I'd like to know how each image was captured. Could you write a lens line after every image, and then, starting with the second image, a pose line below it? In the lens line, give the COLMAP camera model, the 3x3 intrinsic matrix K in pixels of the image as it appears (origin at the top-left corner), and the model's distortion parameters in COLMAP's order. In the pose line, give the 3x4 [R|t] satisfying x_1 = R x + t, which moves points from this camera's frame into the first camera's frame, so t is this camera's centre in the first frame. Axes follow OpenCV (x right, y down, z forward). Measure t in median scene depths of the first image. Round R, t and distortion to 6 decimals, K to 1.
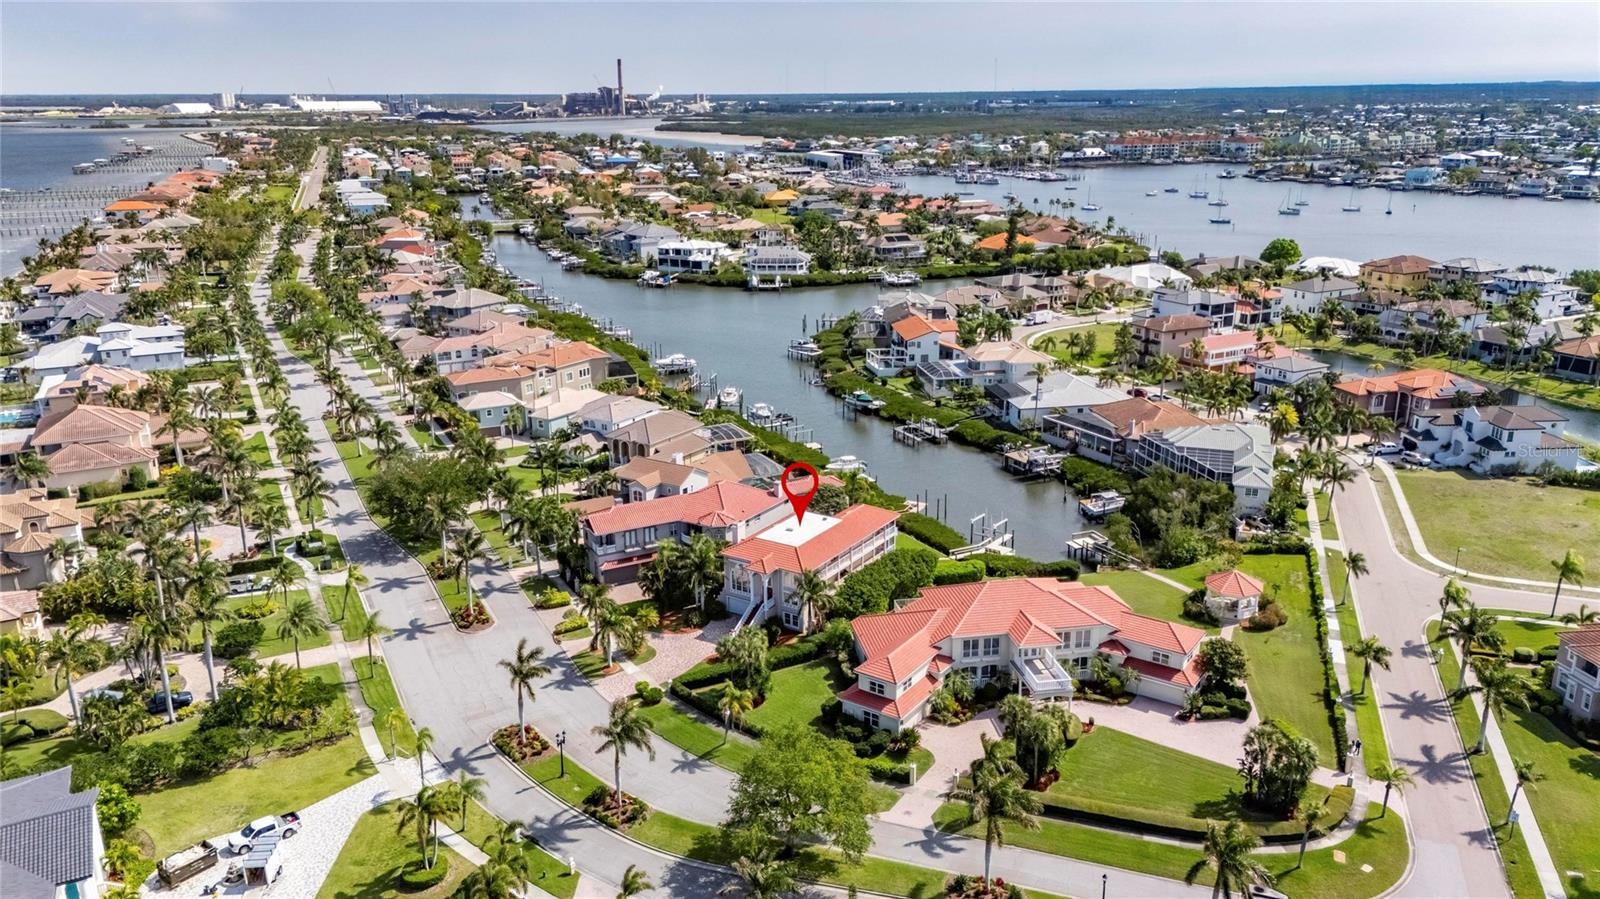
lens RADIAL K [[1145.5, 0, 798.2], [0, 1145.5, 452.6], [0, 0, 1]] dist [0.061817, -0.049576]
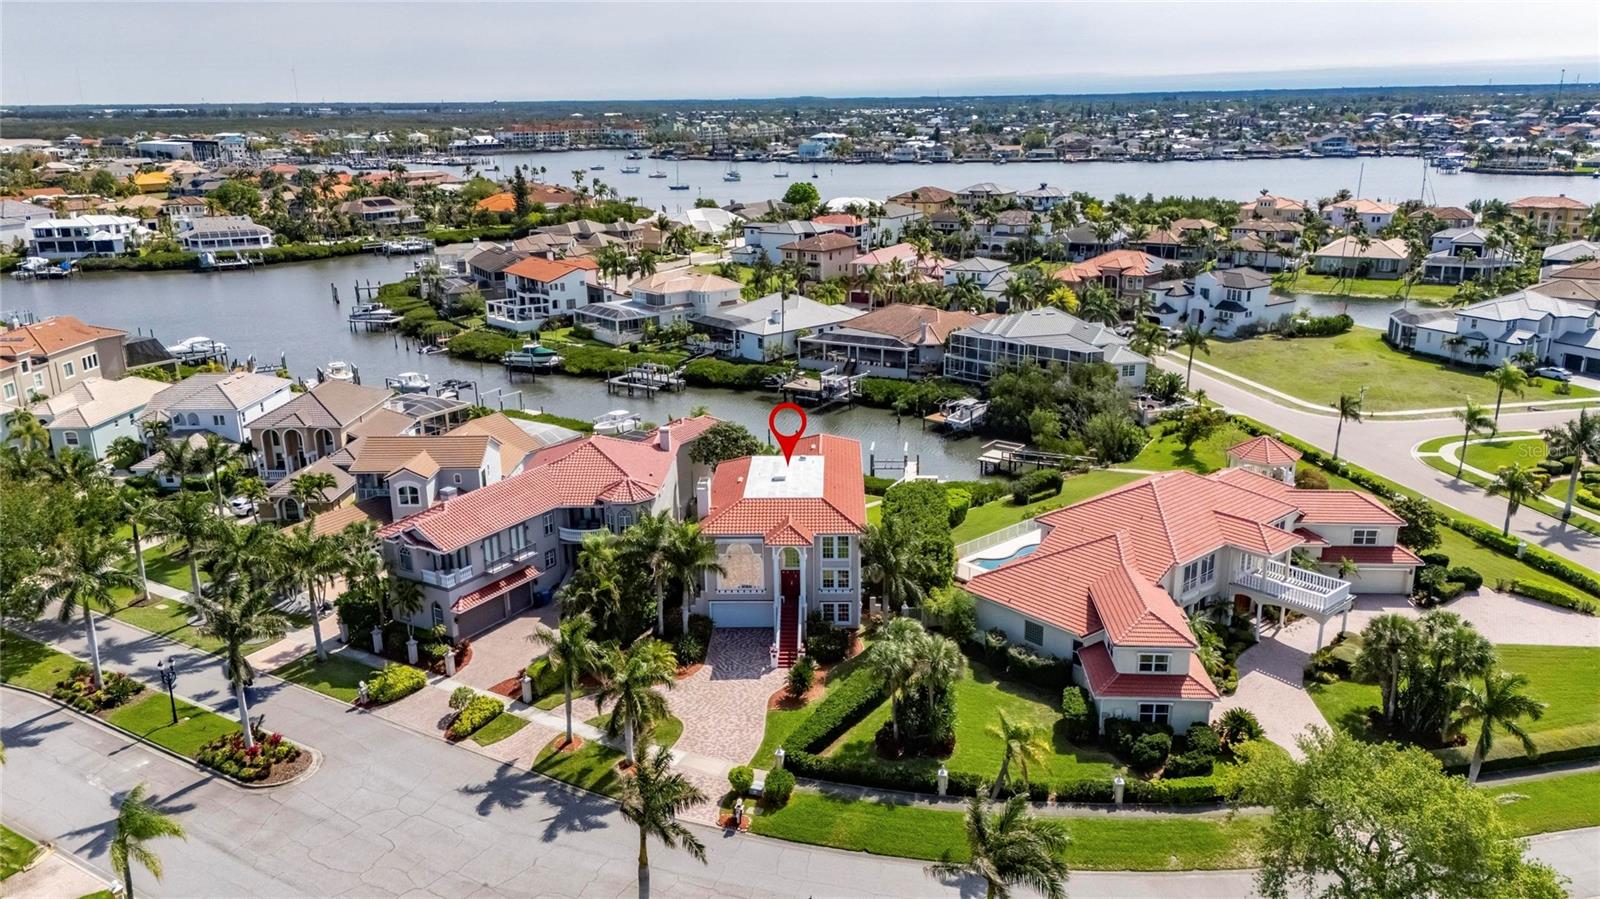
lens RADIAL K [[1145.5, 0, 801.6], [0, 1145.5, 460.6], [0, 0, 1]] dist [0.061817, -0.049576]
pose [[0.851900, -0.155916, 0.499956, -0.156538], [0.157273, 0.986755, 0.039744, 0.016870], [-0.499531, 0.044772, 0.865138, 0.220882]]
